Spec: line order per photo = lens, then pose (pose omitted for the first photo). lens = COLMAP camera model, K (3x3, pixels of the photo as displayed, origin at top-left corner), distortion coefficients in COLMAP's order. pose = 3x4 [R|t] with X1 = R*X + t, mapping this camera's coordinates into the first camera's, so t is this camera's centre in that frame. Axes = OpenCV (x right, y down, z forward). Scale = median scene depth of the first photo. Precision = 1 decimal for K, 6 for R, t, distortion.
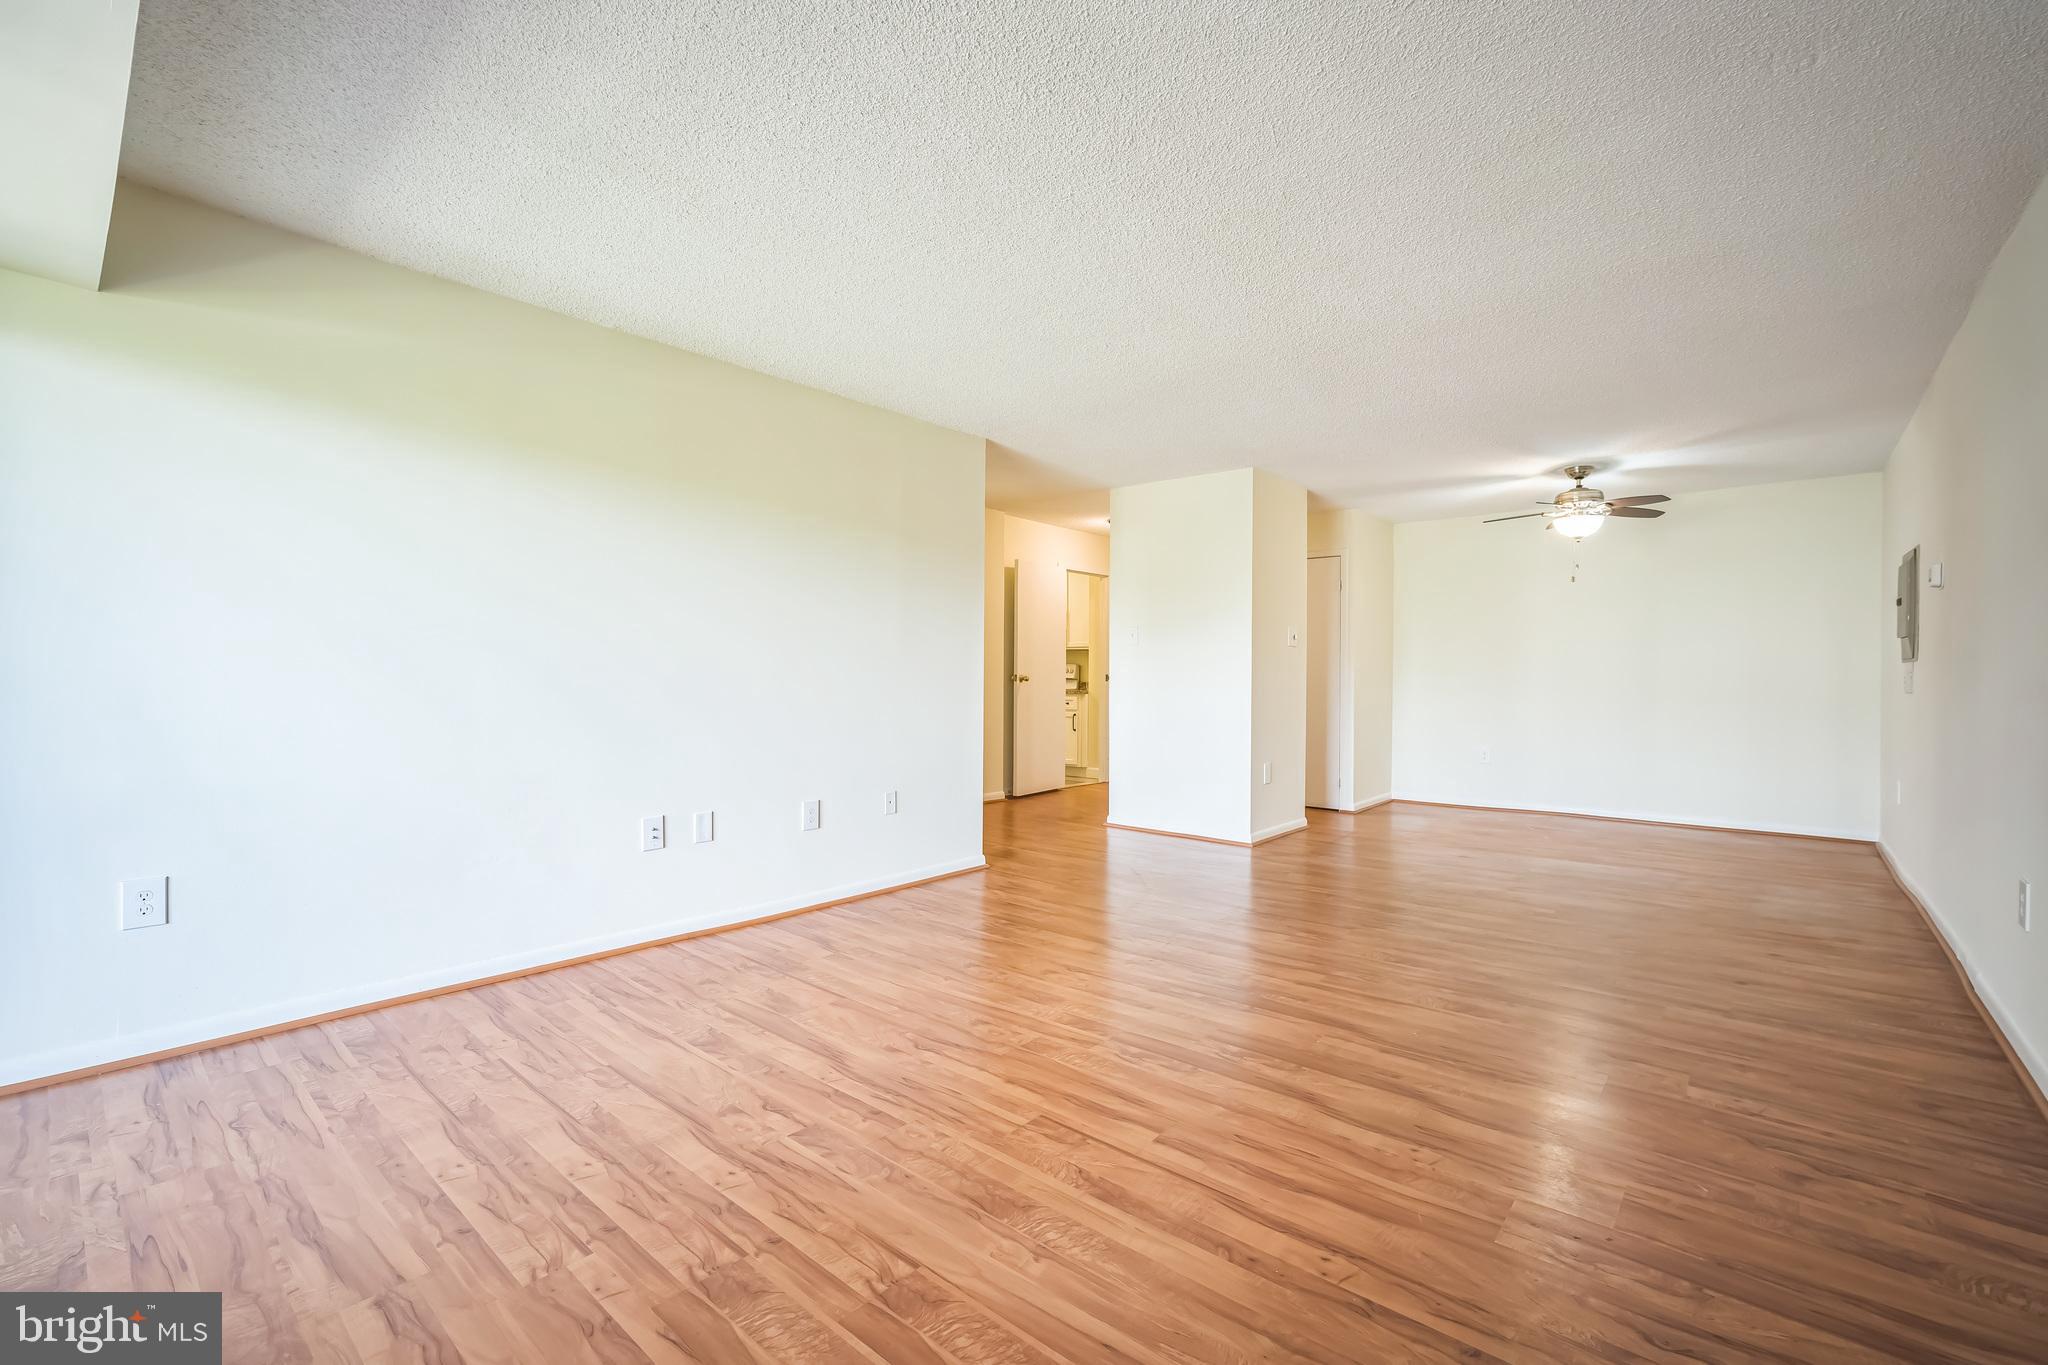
lens RADIAL K [[878.6, 0, 1044.0], [0, 878.6, 661.5], [0, 0, 1]] dist [-0.032499, 0.011281]
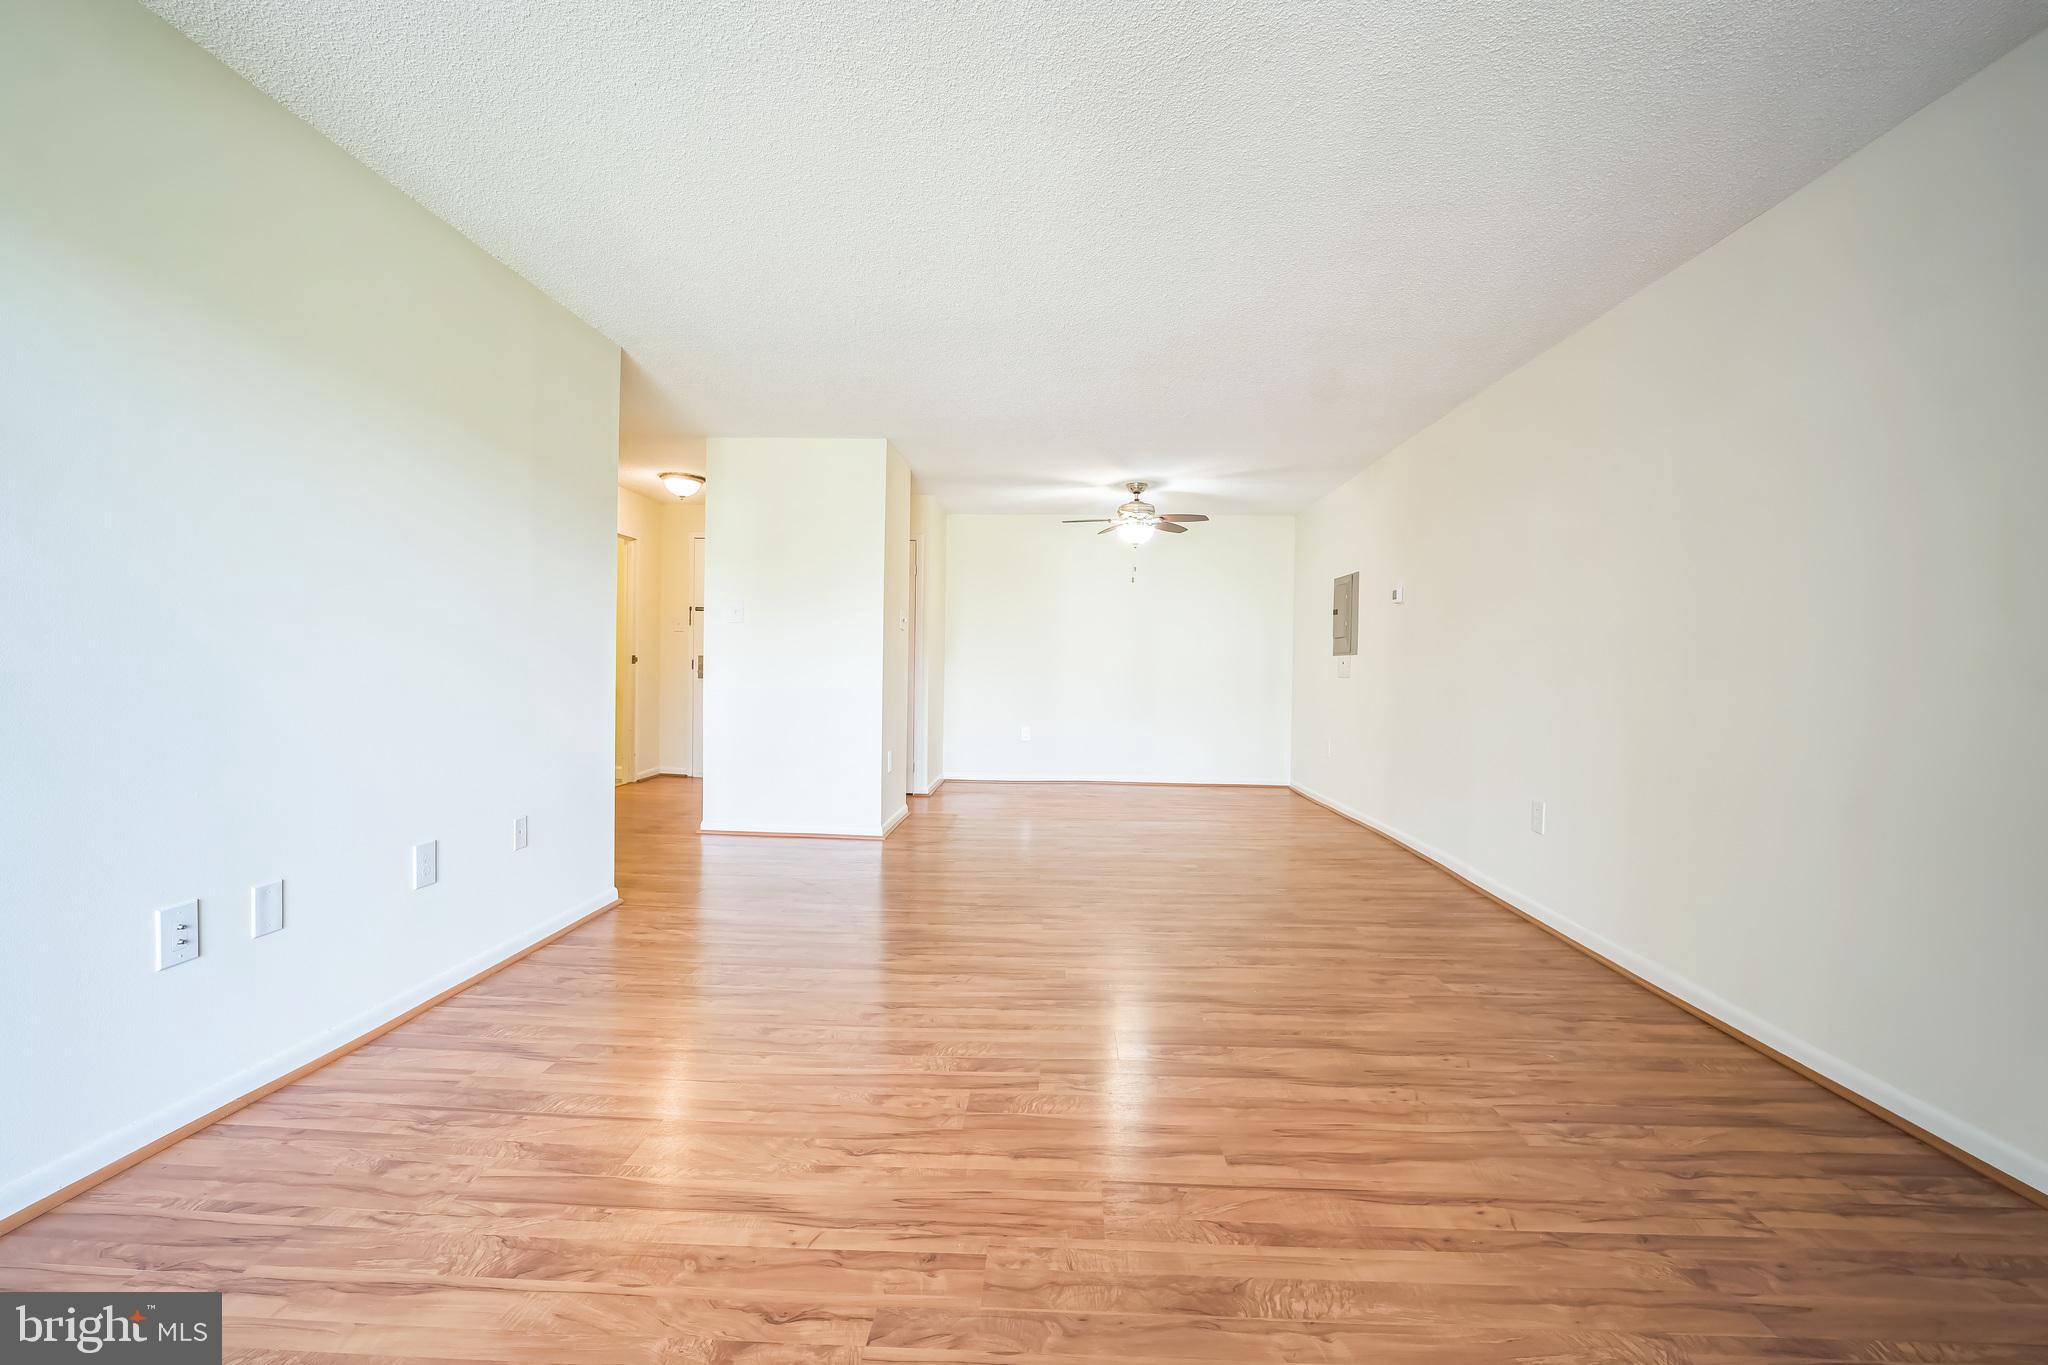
lens RADIAL K [[878.6, 0, 1038.8], [0, 878.6, 681.2], [0, 0, 1]] dist [-0.032499, 0.011281]
pose [[0.787377, -0.003635, 0.616461, -0.473865], [-0.021592, 0.999206, 0.033470, 0.009183], [-0.616094, -0.039664, 0.786674, 0.329992]]
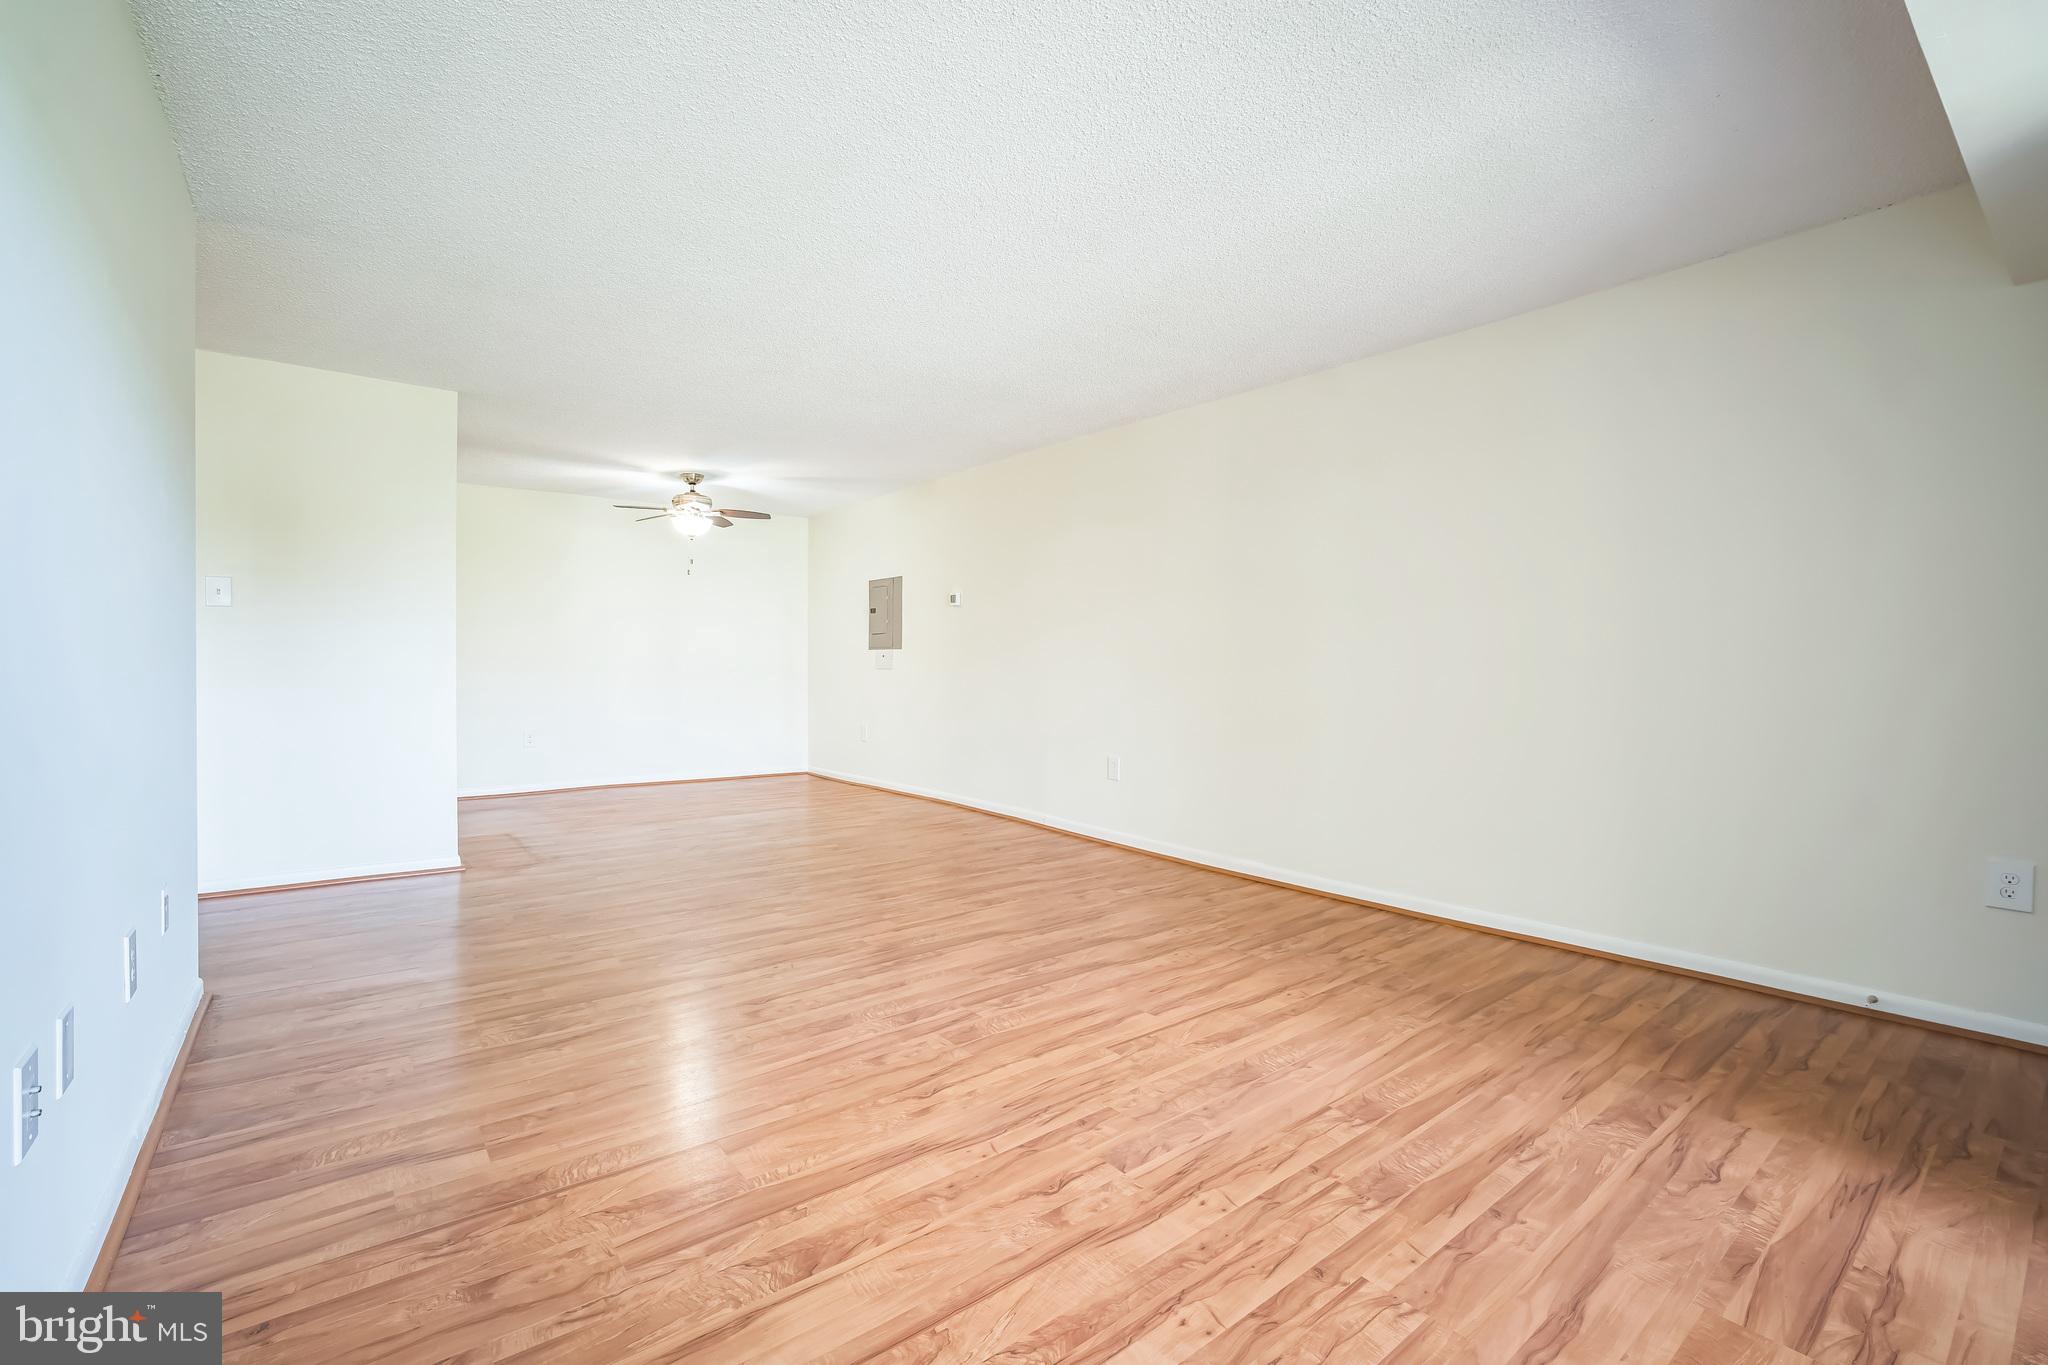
lens RADIAL K [[878.6, 0, 1030.5], [0, 878.6, 675.3], [0, 0, 1]] dist [-0.032499, 0.011281]
pose [[0.203881, -0.015661, 0.978870, -0.934543], [-0.021234, 0.999566, 0.020415, 0.015335], [-0.978765, -0.024948, 0.203460, 0.732906]]
